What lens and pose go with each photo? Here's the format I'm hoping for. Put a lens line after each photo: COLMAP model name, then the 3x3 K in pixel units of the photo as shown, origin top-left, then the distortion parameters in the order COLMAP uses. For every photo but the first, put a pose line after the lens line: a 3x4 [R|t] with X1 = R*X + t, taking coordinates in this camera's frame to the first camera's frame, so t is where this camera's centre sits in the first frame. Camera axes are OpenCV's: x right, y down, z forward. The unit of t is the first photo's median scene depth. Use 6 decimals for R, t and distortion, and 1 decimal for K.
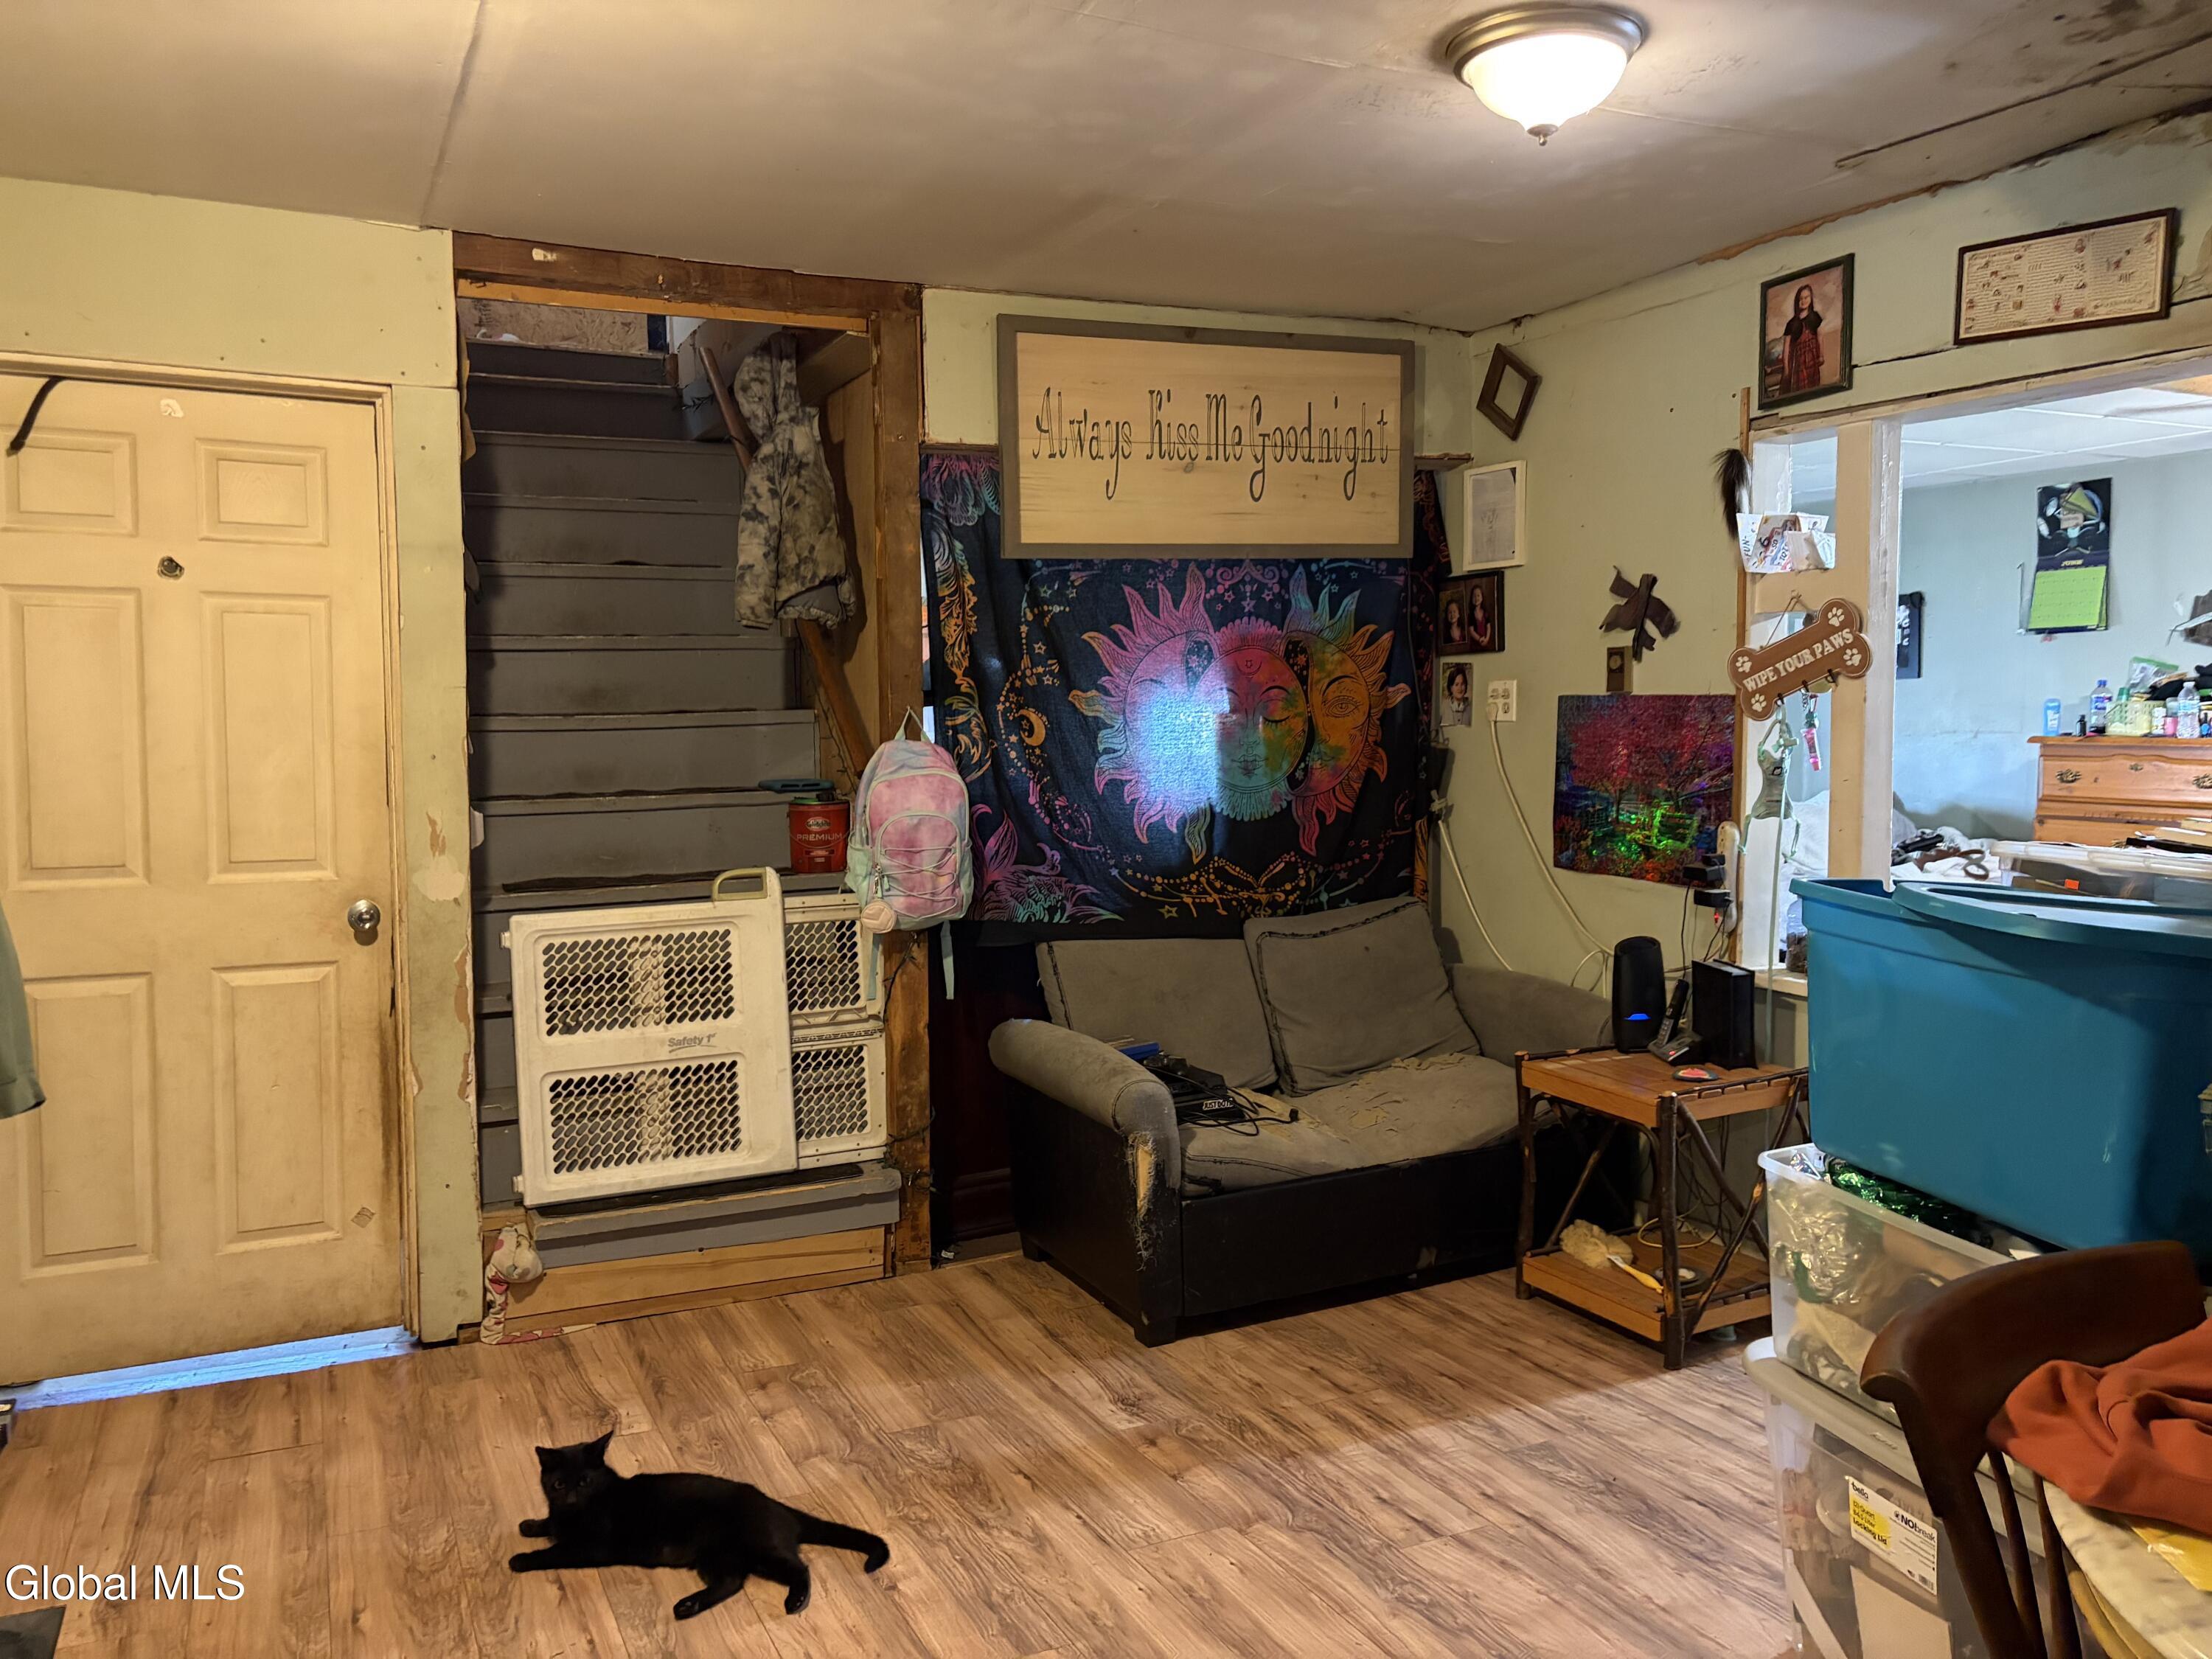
lens RADIAL K [[1678.0, 0, 1098.2], [0, 1678.0, 812.0], [0, 0, 1]] dist [0.059536, -0.064781]
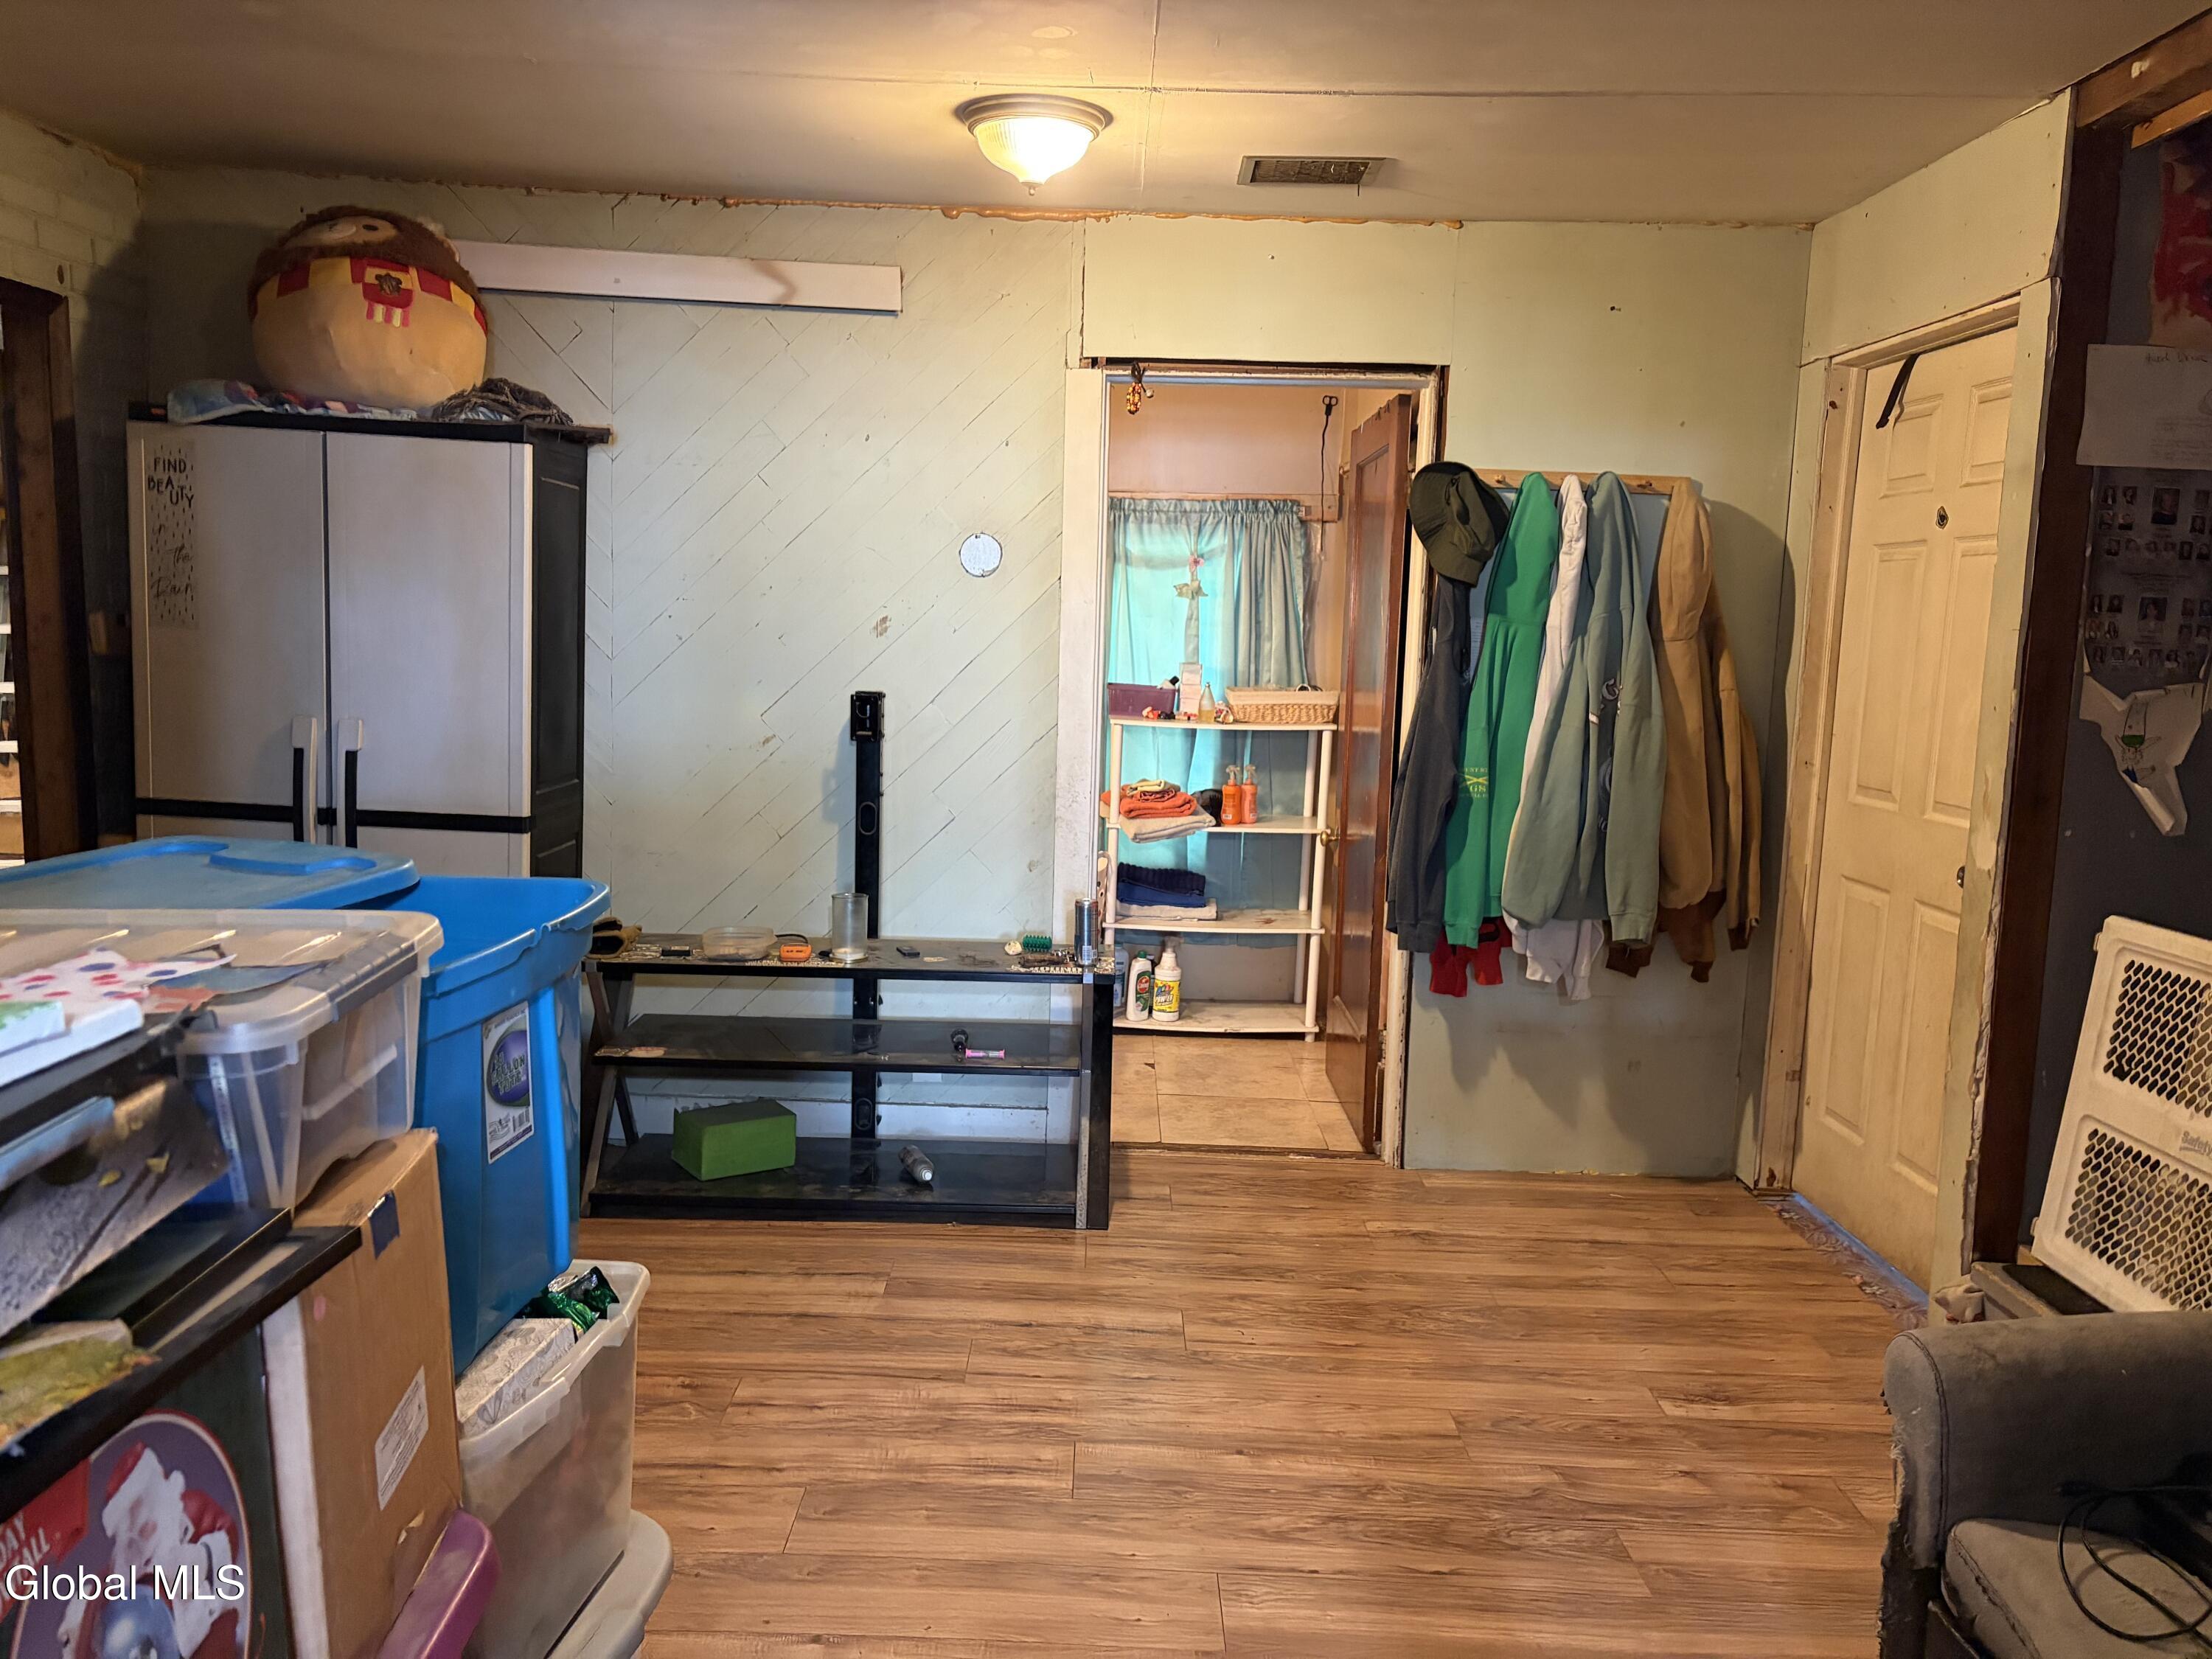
lens RADIAL K [[1678.0, 0, 1111.5], [0, 1678.0, 841.1], [0, 0, 1]] dist [0.059536, -0.064781]
pose [[-0.428053, 0.106308, -0.897479, 0.707757], [-0.075913, 0.985319, 0.152920, -0.074544], [0.900560, 0.133588, -0.413698, 1.103667]]
